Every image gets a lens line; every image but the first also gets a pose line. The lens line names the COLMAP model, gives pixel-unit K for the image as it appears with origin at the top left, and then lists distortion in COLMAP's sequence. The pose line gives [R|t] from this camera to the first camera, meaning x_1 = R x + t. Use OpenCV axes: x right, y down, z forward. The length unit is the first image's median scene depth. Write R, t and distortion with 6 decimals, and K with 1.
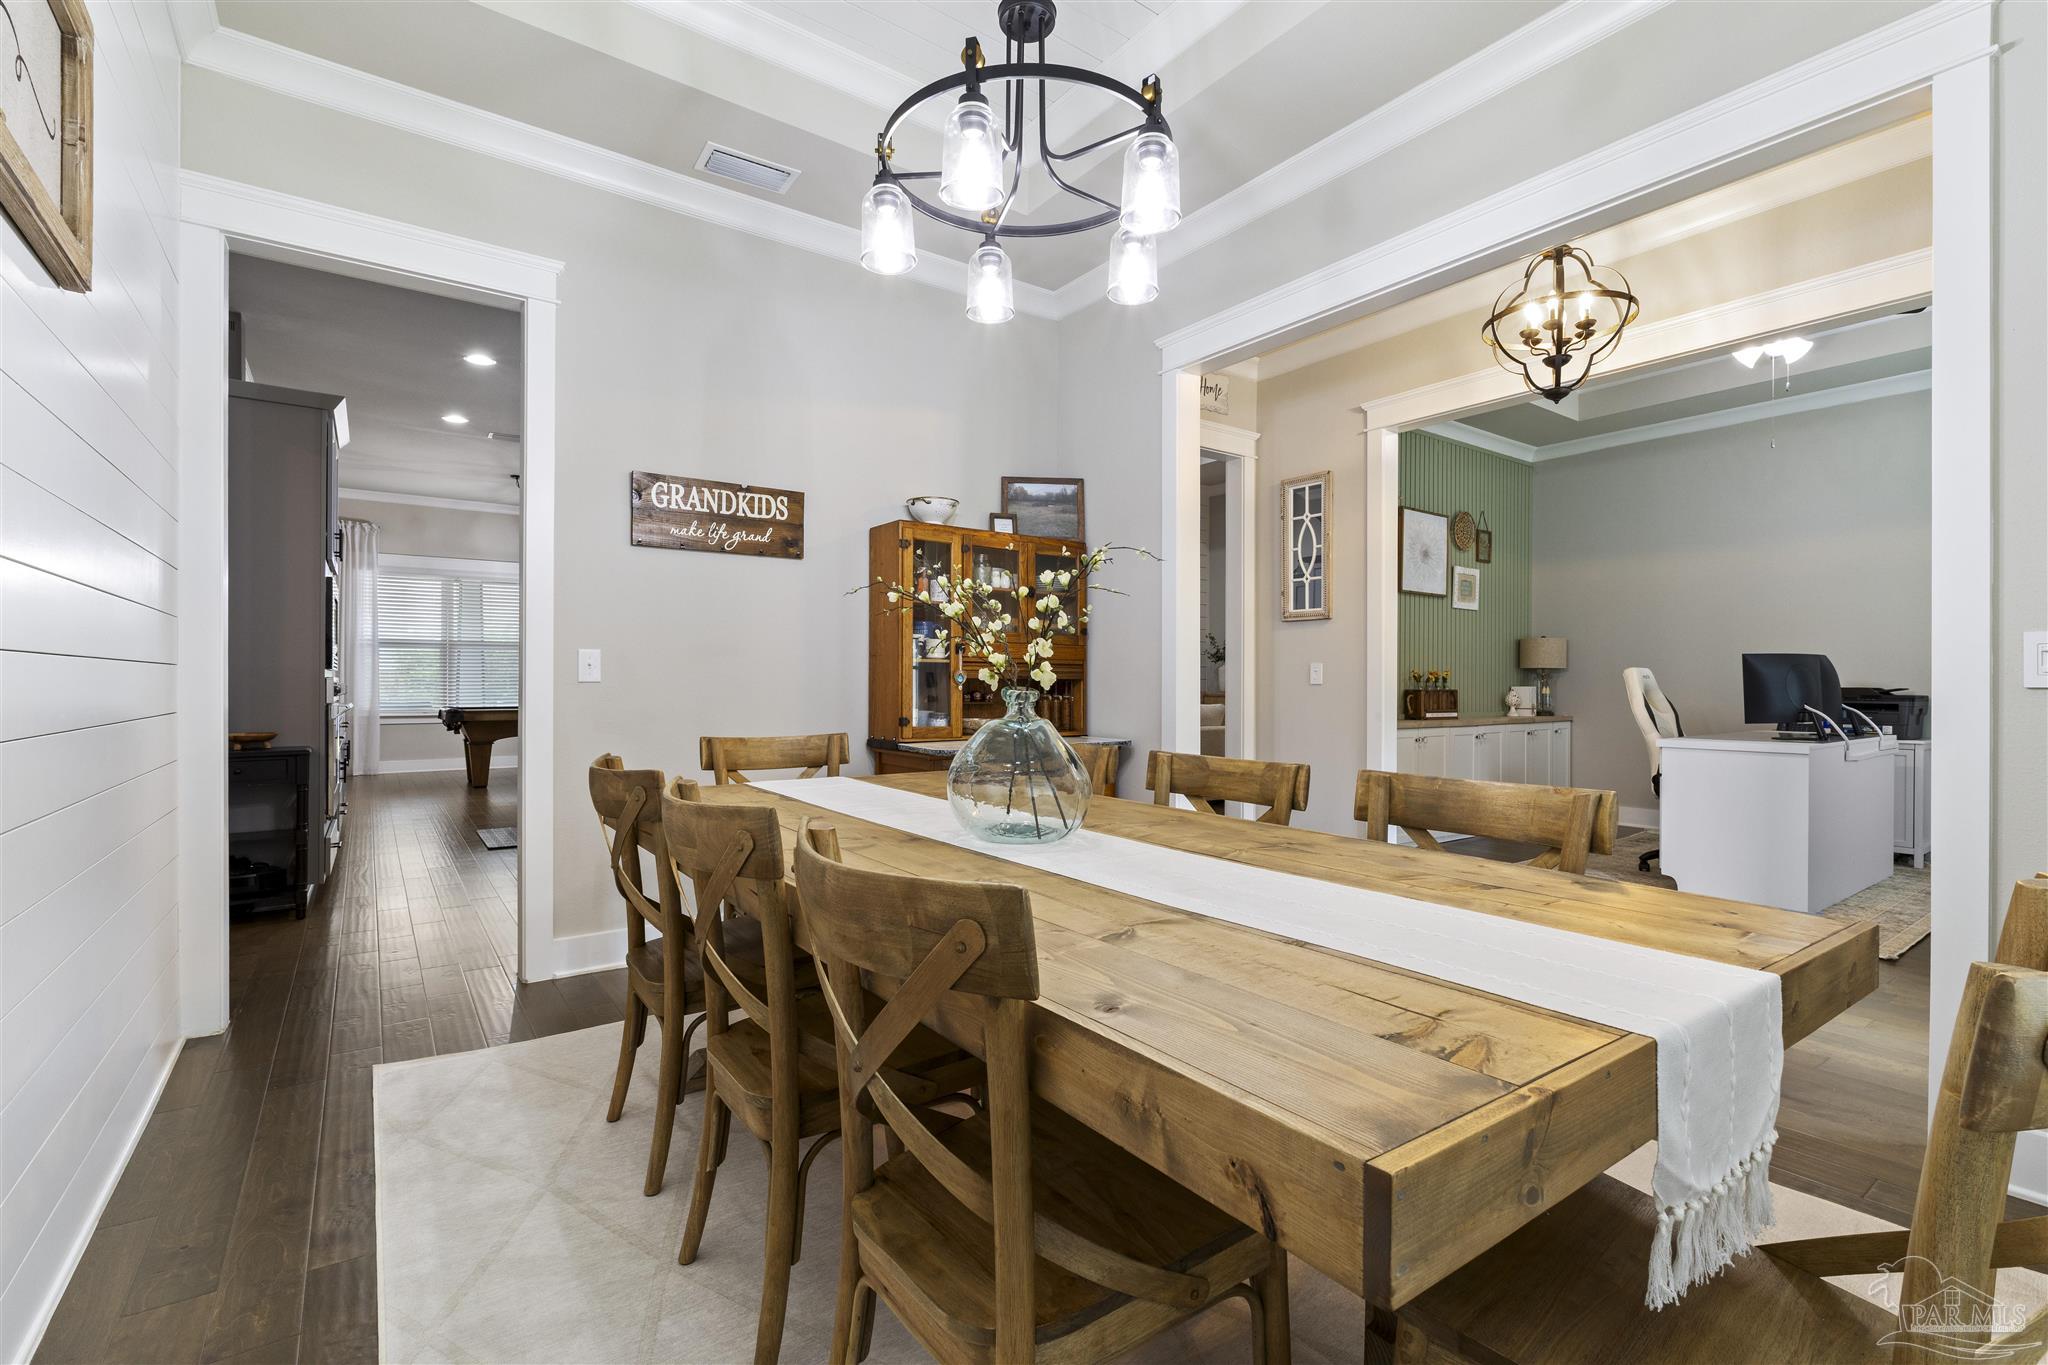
lens RADIAL K [[916.5, 0, 1025.3], [0, 916.5, 687.7], [0, 0, 1]] dist [-0.003226, 0.000611]
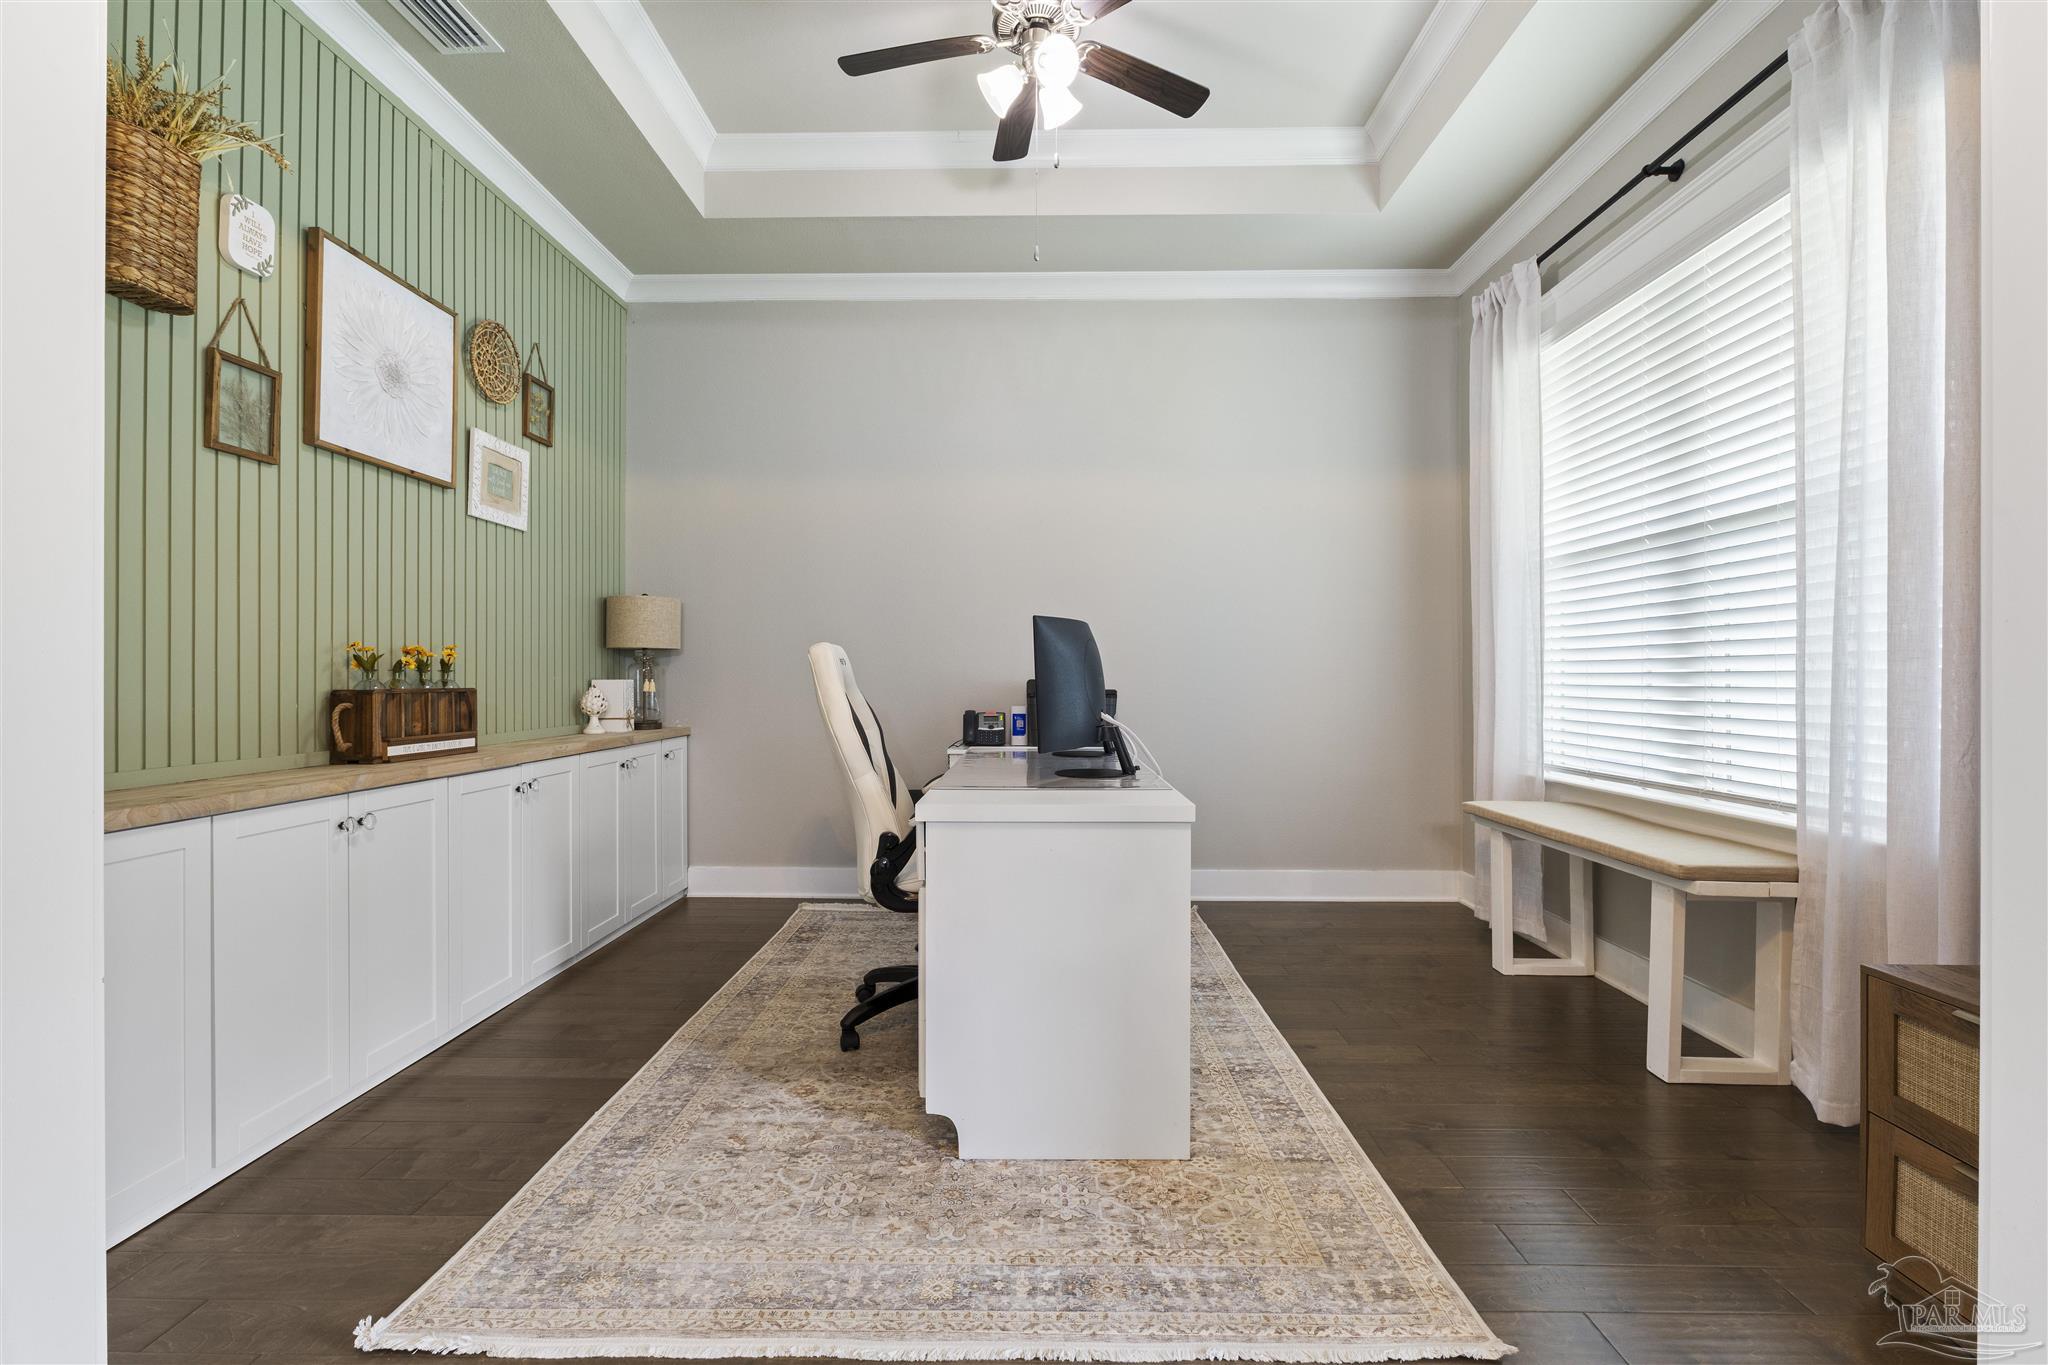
lens RADIAL K [[916.5, 0, 1027.3], [0, 916.5, 679.3], [0, 0, 1]] dist [-0.003226, 0.000611]
pose [[0.601525, -0.004202, 0.798843, 0.258020], [0.001170, 0.999990, 0.004380, -0.003771], [-0.798853, -0.001700, 0.601524, 0.476767]]
